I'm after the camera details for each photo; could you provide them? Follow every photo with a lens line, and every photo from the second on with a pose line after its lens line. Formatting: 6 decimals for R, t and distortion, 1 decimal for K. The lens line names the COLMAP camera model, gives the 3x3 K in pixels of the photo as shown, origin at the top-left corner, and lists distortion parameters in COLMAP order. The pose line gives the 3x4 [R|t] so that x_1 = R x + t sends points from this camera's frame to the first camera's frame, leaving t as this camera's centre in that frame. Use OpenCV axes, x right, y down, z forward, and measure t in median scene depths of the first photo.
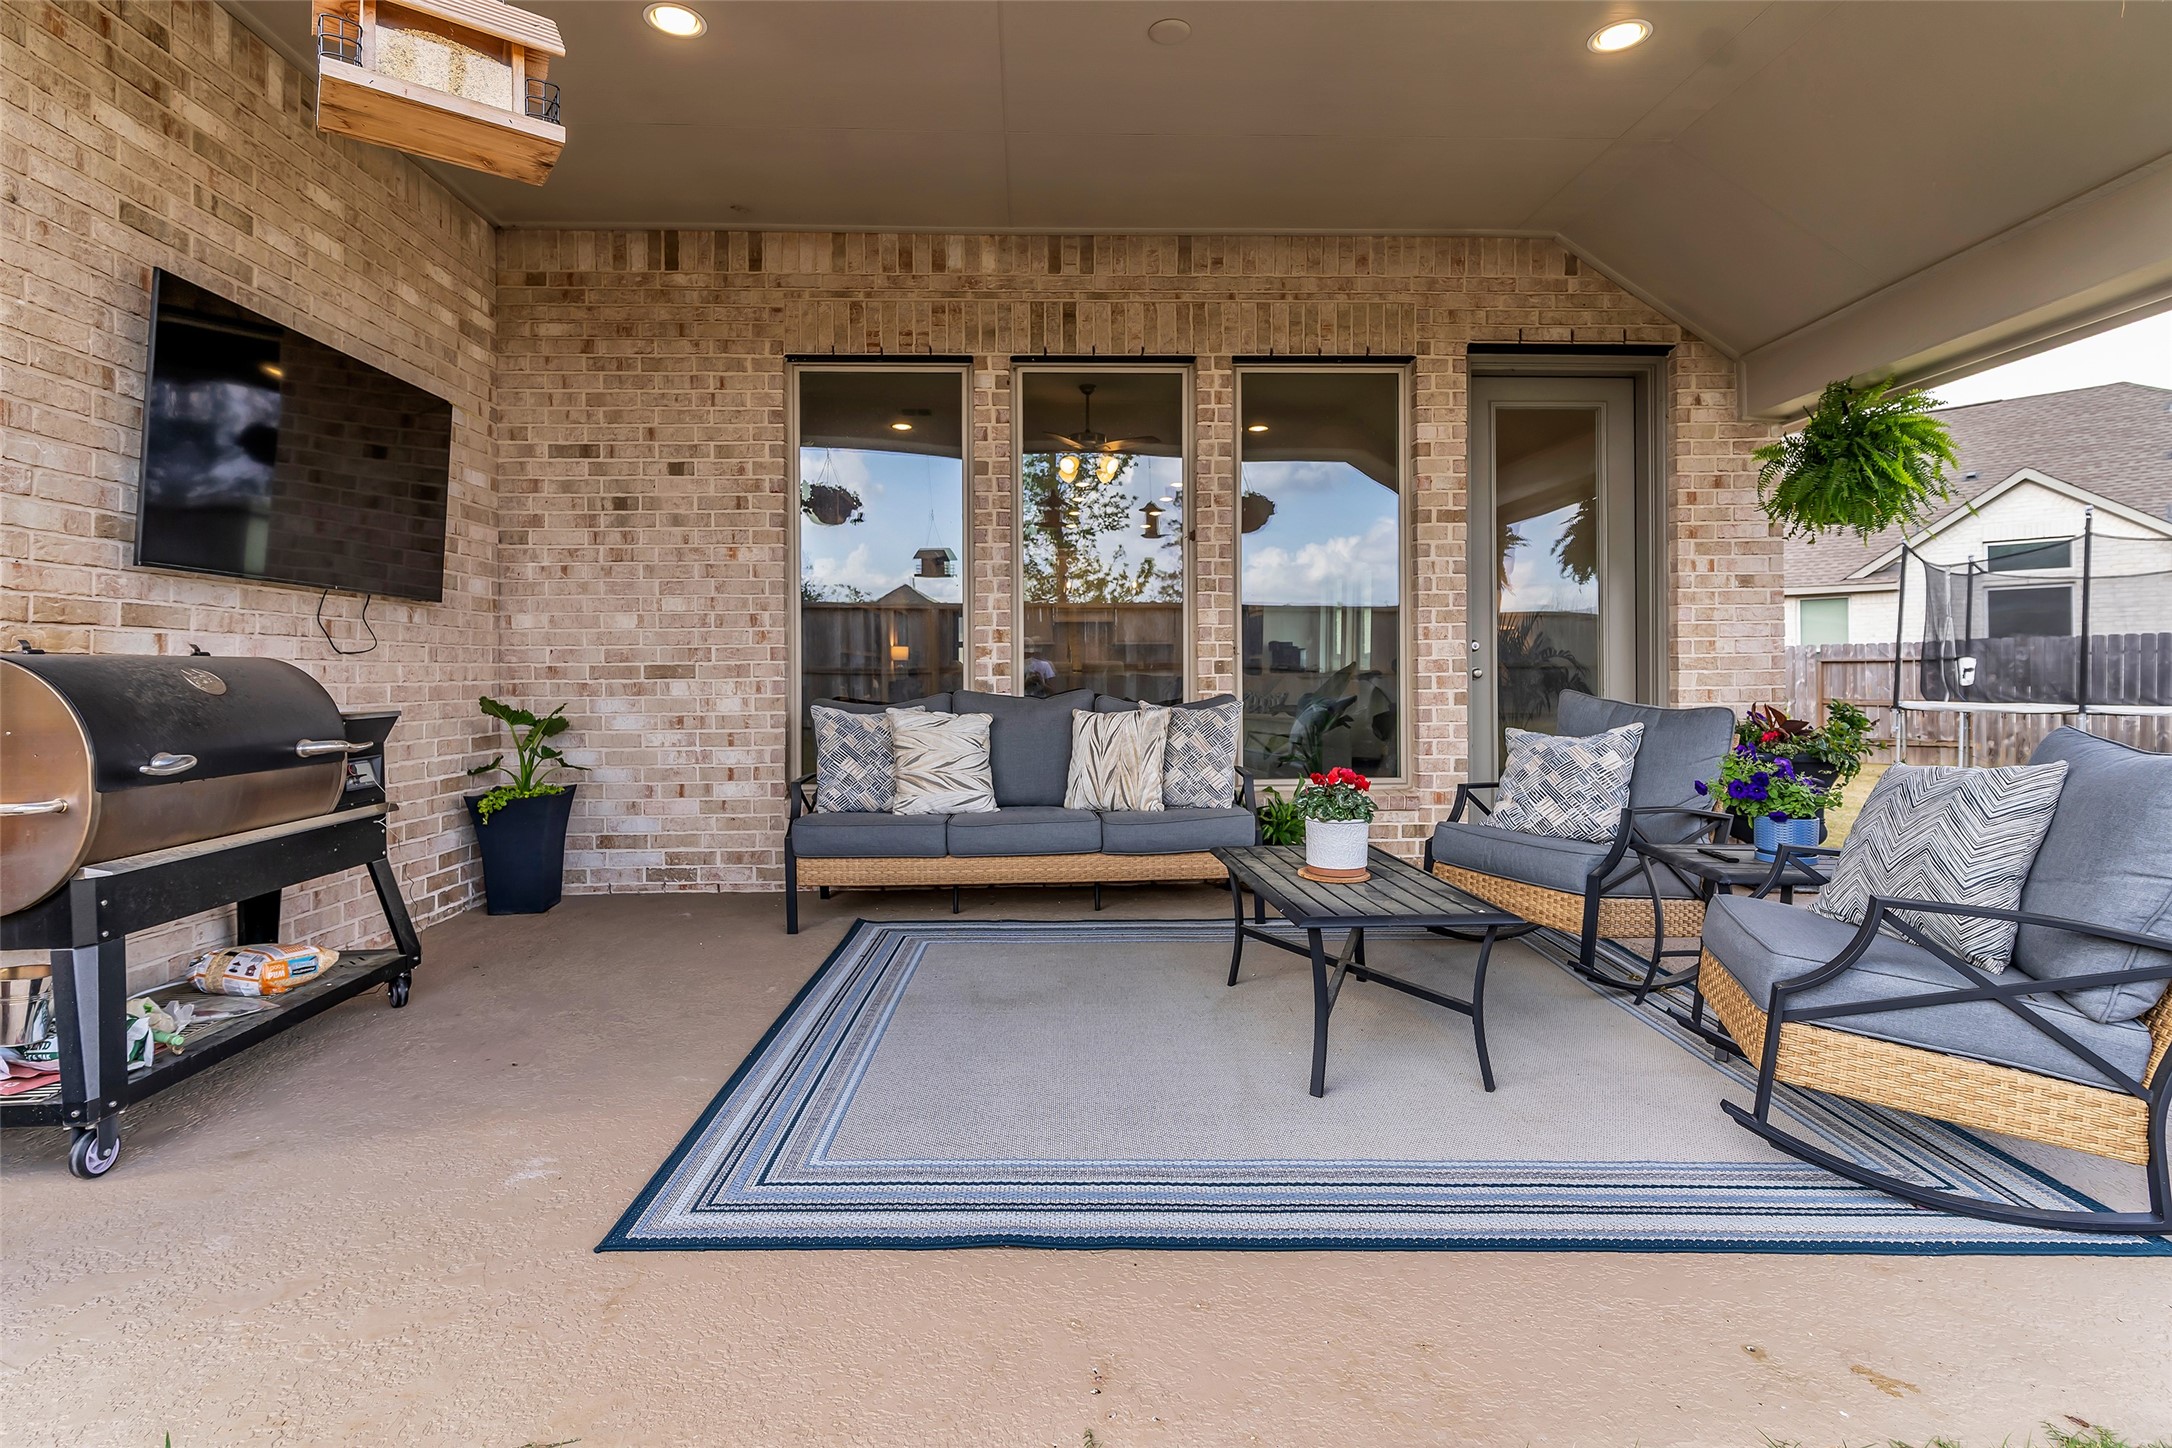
lens RADIAL K [[1056.0, 0, 1091.3], [0, 1056.0, 694.8], [0, 0, 1]] dist [-0.001766, -0.000380]
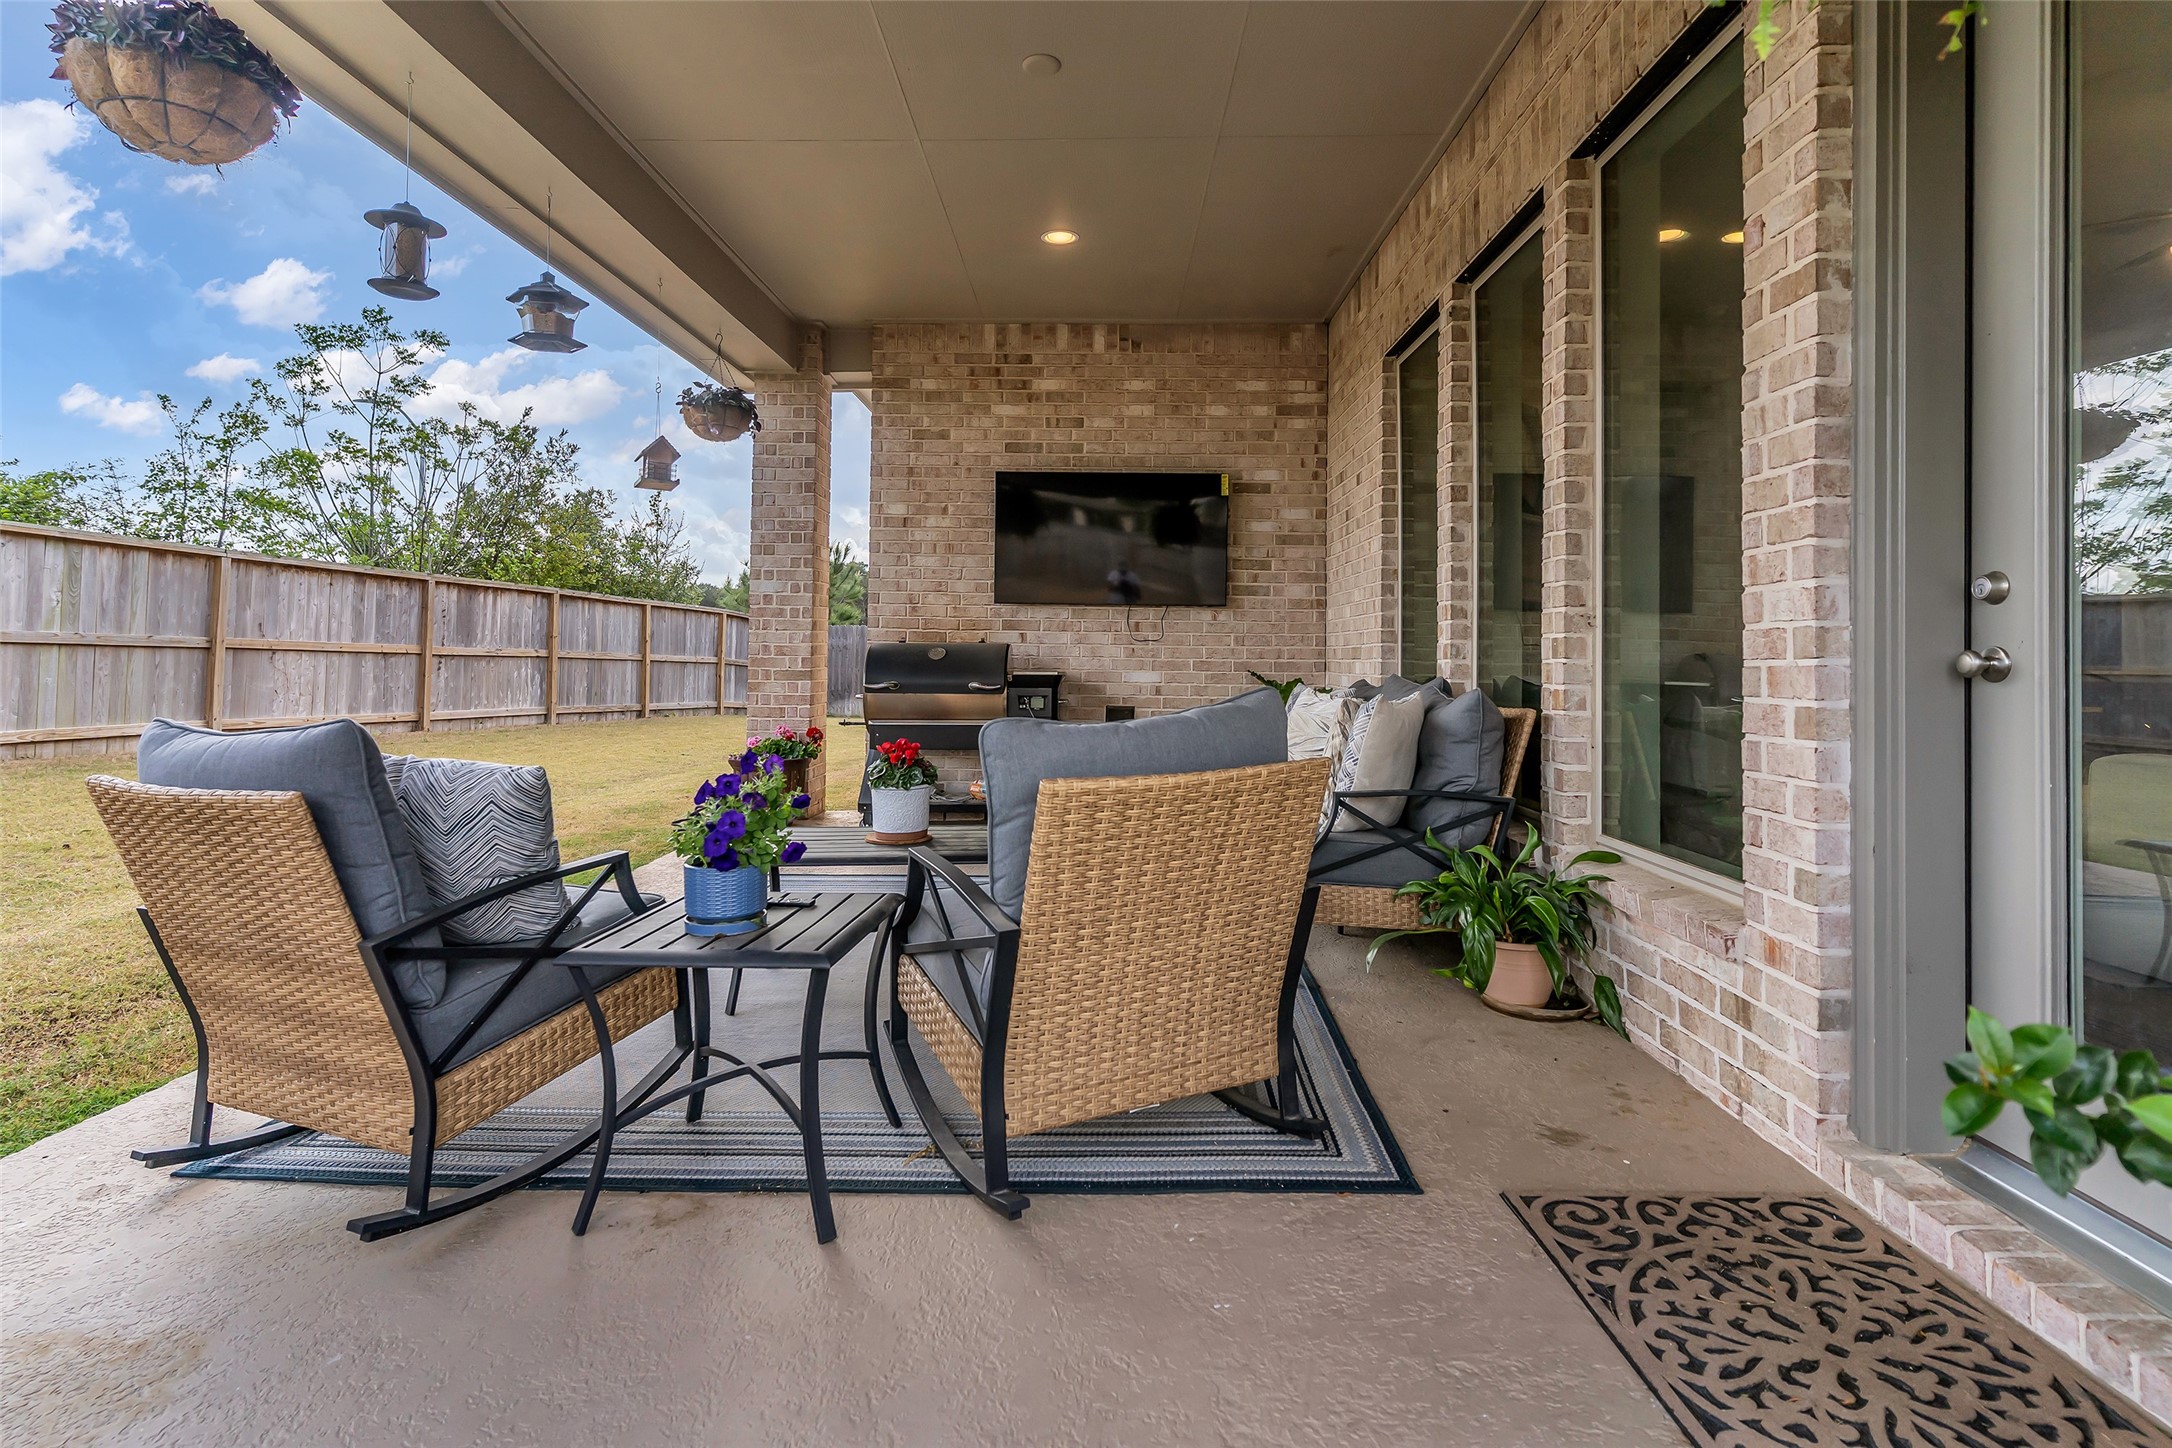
lens RADIAL K [[1061.3, 0, 1080.7], [0, 1061.3, 654.5], [0, 0, 1]] dist [0.000363, -0.000013]
pose [[-0.053024, 0.003674, -0.998586, 1.005971], [-0.029522, 0.999550, 0.005246, -0.021995], [0.998157, 0.029759, -0.052891, 0.958026]]
